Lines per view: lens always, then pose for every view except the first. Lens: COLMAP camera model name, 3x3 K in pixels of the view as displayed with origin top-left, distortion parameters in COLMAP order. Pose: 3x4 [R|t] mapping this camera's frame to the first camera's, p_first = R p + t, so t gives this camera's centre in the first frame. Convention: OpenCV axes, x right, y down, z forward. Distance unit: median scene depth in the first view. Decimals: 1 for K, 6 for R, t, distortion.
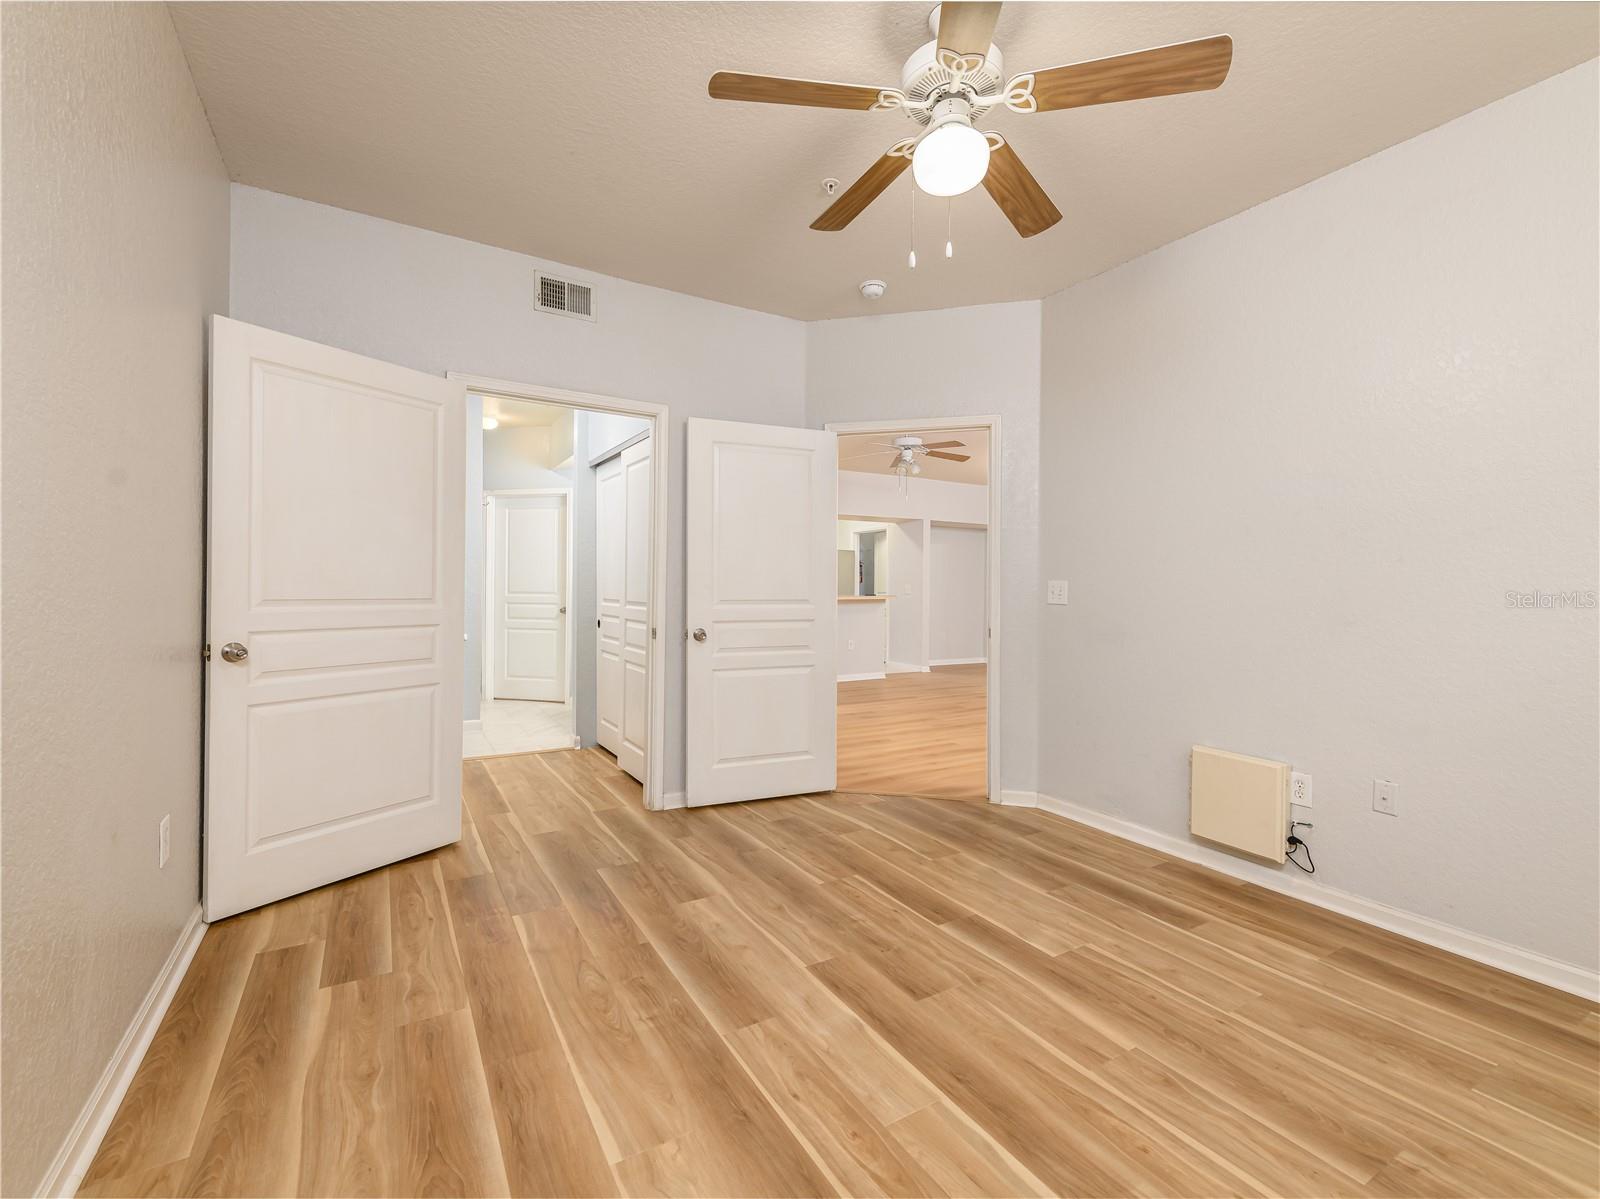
lens RADIAL K [[706.2, 0, 792.8], [0, 706.2, 596.5], [0, 0, 1]] dist [0.009774, -0.003247]
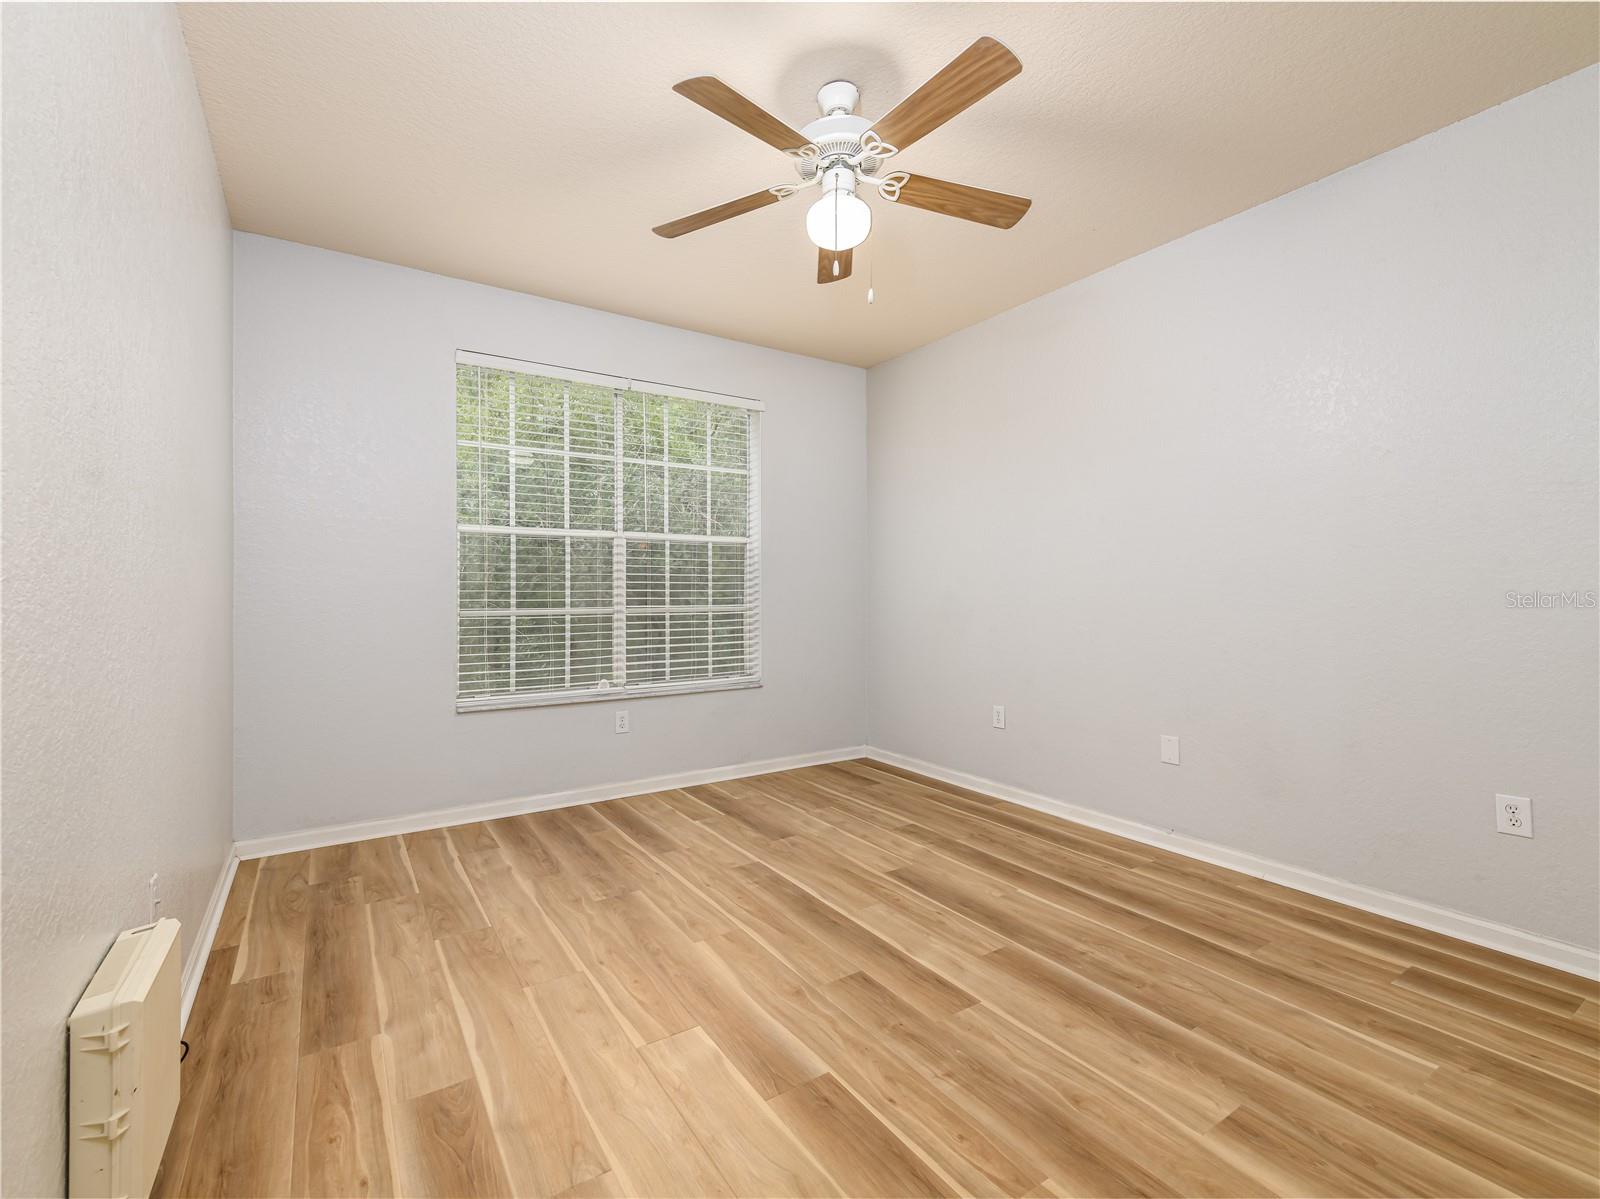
lens RADIAL K [[706.2, 0, 796.4], [0, 706.2, 590.7], [0, 0, 1]] dist [0.009774, -0.003247]
pose [[-0.997633, -0.007291, -0.068375, 0.327683], [-0.007773, 0.999947, 0.006774, -0.014706], [0.068322, 0.007290, -0.997637, 1.922093]]
